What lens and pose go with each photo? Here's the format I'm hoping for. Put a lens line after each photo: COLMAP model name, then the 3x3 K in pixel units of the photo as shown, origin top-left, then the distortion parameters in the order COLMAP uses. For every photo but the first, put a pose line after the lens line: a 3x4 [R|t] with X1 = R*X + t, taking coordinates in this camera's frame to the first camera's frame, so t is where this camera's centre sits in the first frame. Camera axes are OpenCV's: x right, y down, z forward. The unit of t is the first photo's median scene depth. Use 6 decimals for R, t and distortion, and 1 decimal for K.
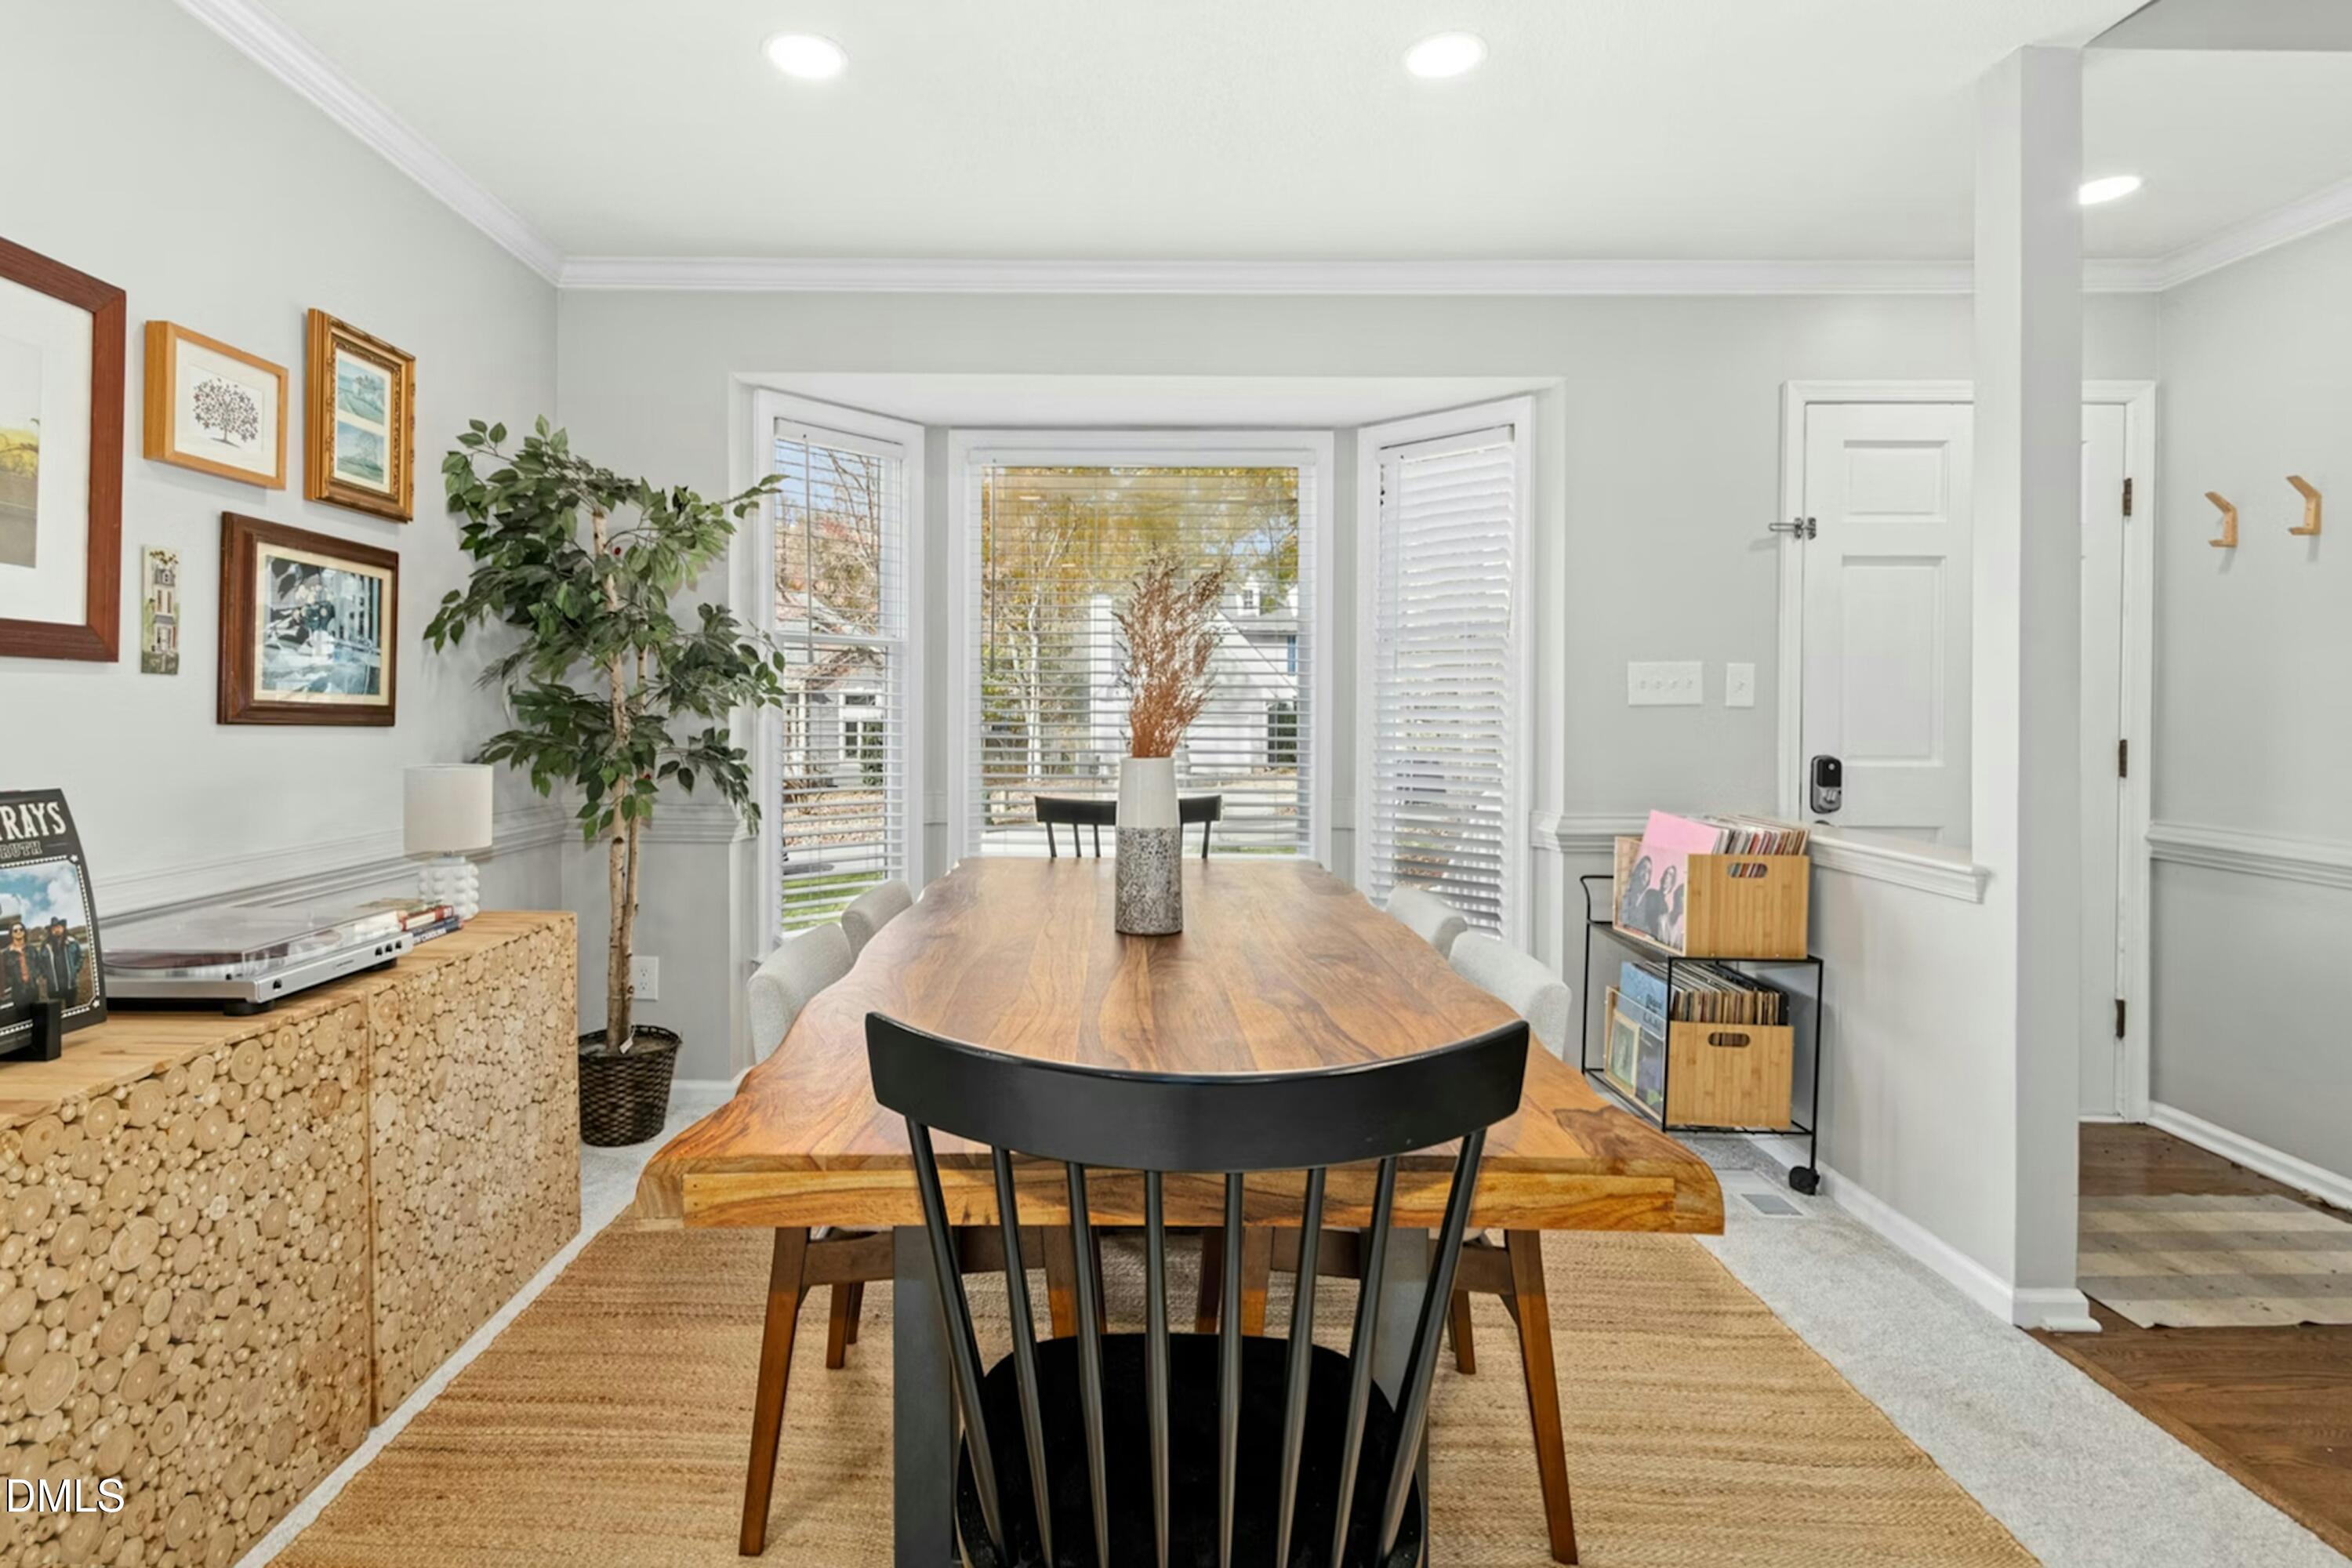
lens RADIAL K [[1177.7, 0, 1153.9], [0, 1177.7, 714.7], [0, 0, 1]] dist [0.005698, 0.000262]
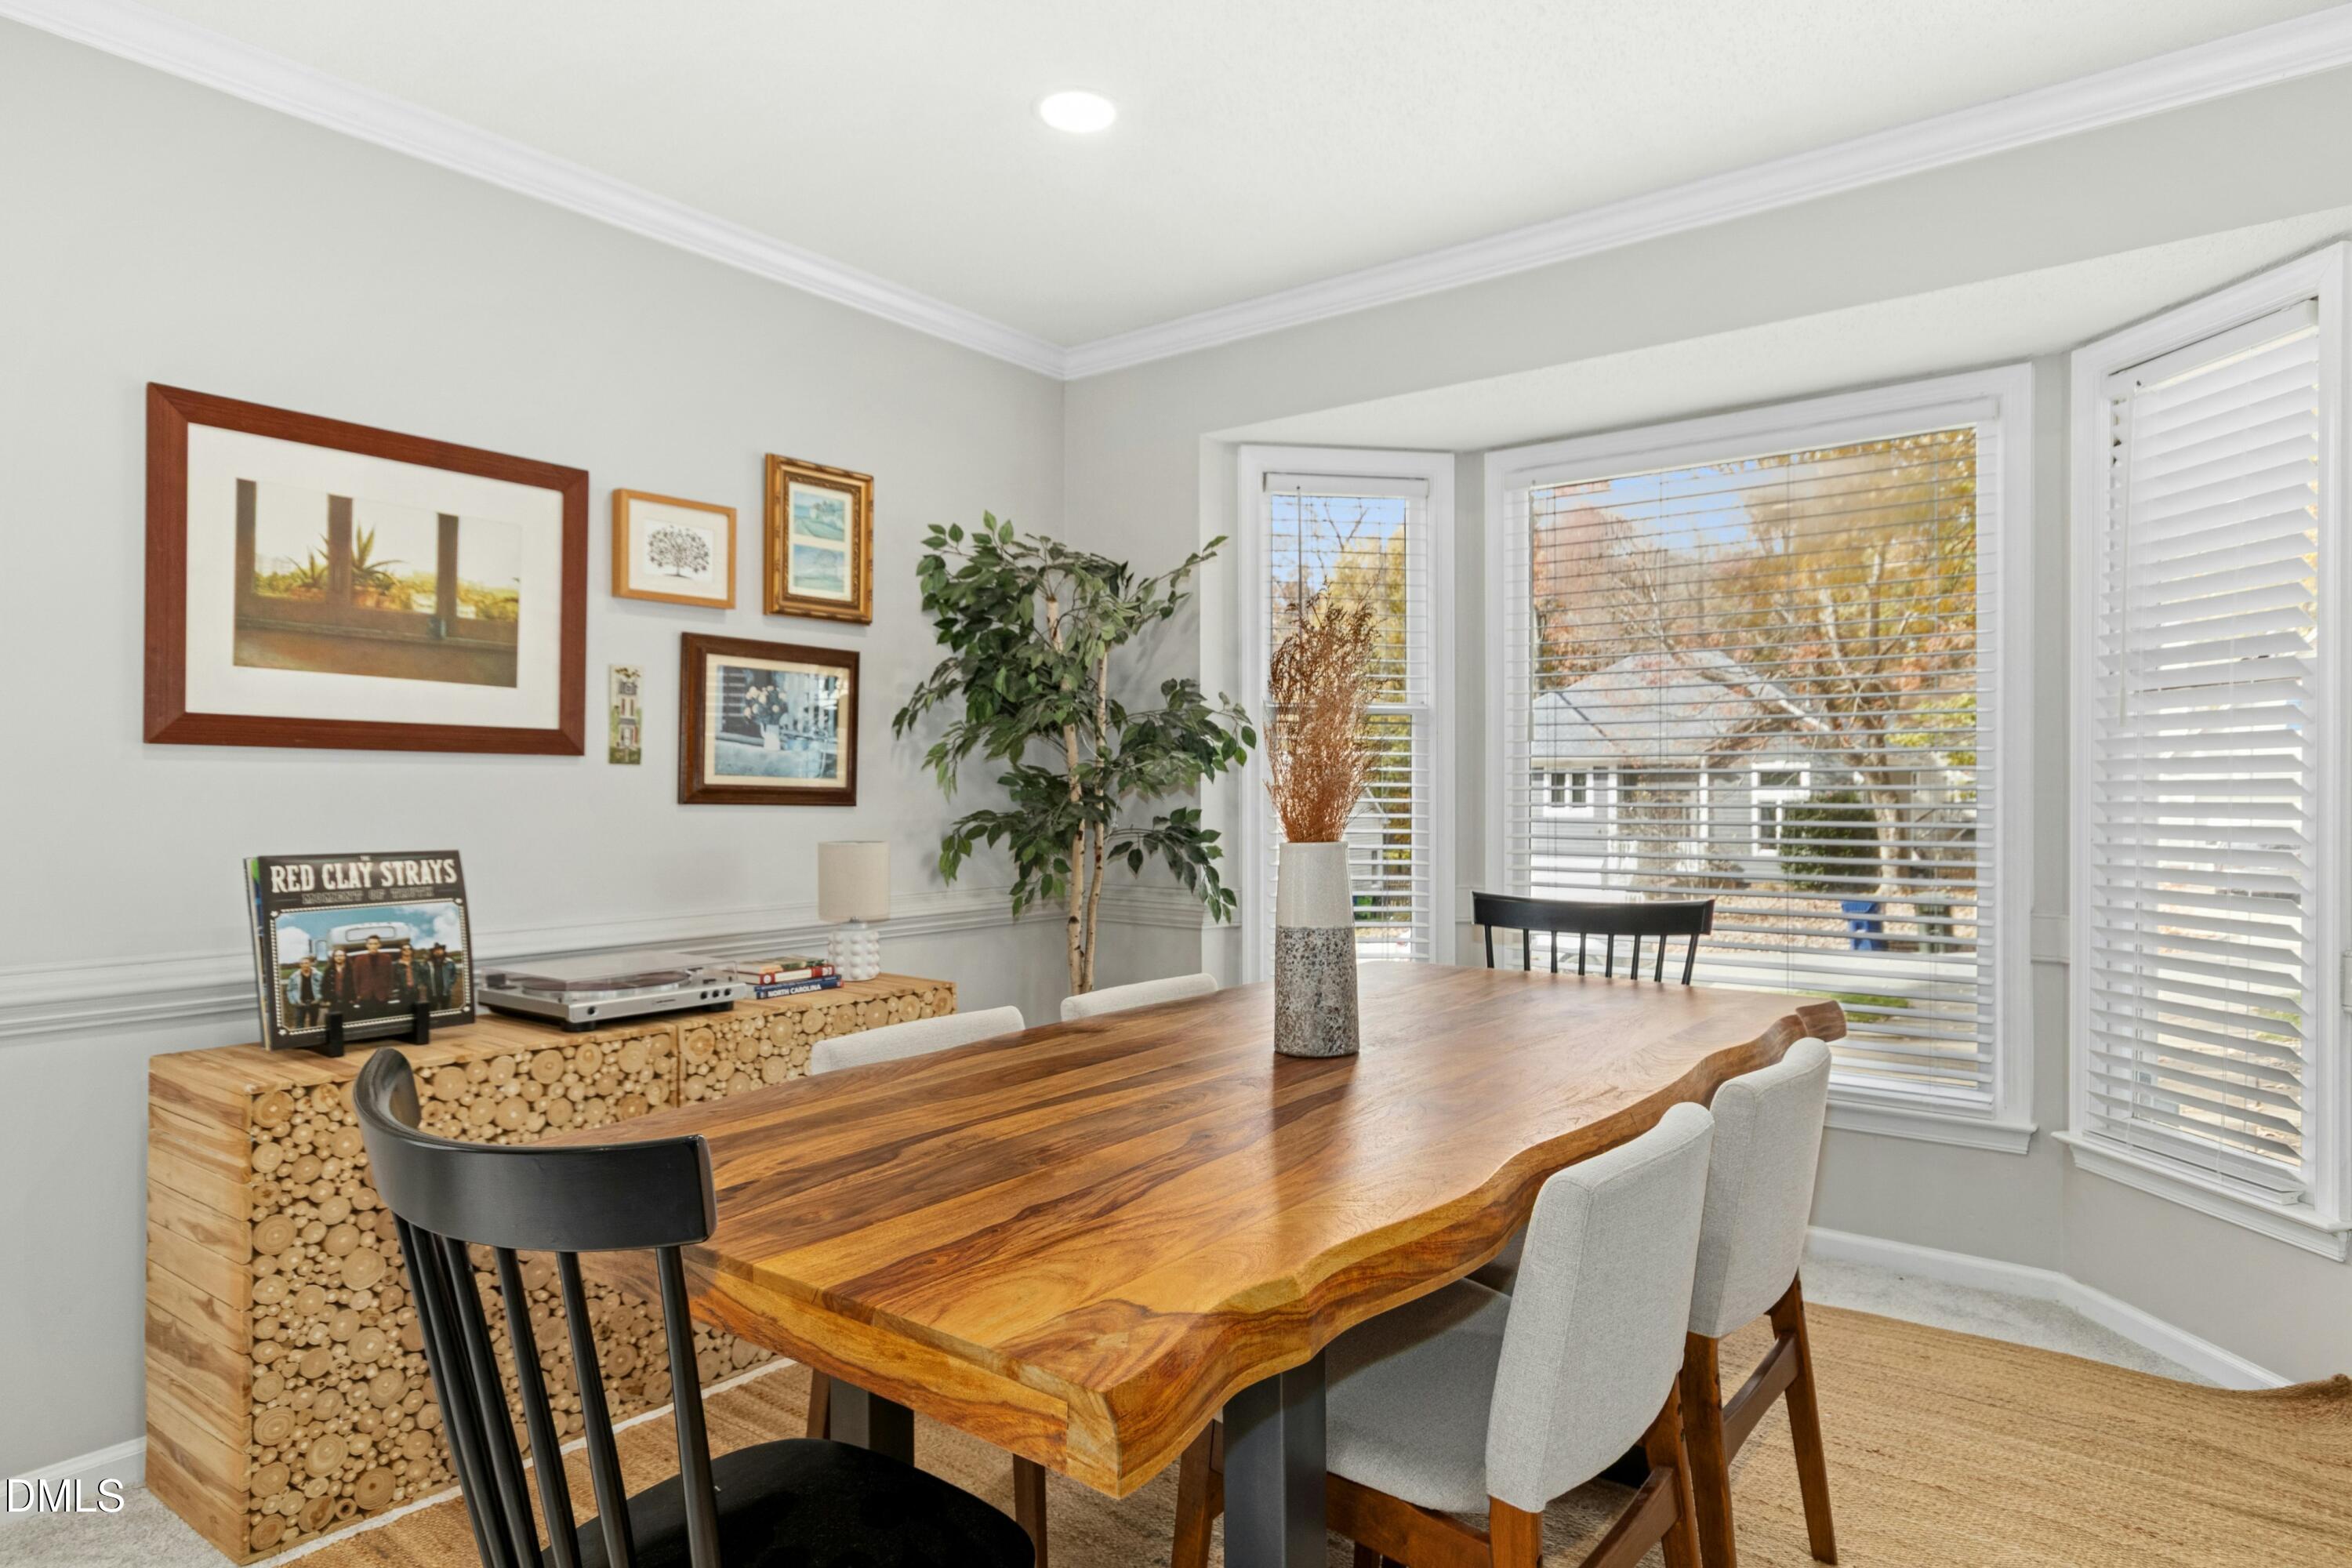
lens RADIAL K [[1389.9, 0, 1181.4], [0, 1389.9, 787.9], [0, 0, 1]] dist [0.004599, 0.005374]
pose [[0.788752, -0.009379, -0.614640, 0.499902], [0.005413, 0.999951, -0.008313, 0.006168], [0.614688, 0.003230, 0.788764, 0.167994]]
